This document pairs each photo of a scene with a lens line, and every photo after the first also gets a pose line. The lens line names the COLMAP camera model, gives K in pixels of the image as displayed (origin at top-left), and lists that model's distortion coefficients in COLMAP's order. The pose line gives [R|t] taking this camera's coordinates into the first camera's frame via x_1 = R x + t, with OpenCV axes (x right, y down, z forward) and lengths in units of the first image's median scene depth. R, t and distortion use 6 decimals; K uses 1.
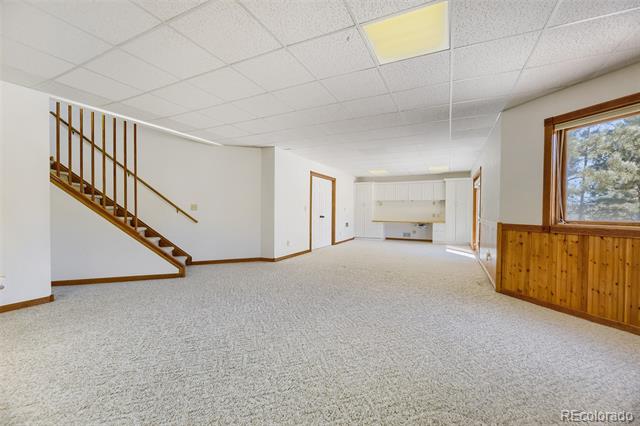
lens RADIAL K [[267.9, 0, 320.7], [0, 267.9, 214.8], [0, 0, 1]] dist [0.000064, -0.000250]
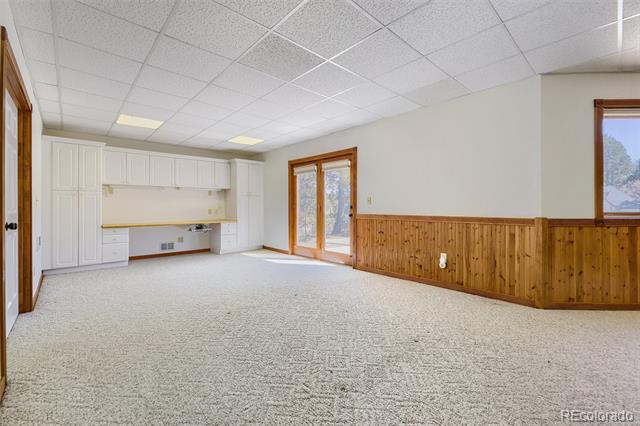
lens RADIAL K [[268.5, 0, 321.1], [0, 268.5, 206.2], [0, 0, 1]] dist [-0.000679, -0.000112]
pose [[0.352672, -0.002002, 0.935745, -0.296438], [0.016312, 0.999859, -0.004009, -0.011579], [-0.935605, 0.016678, 0.352654, 1.428932]]
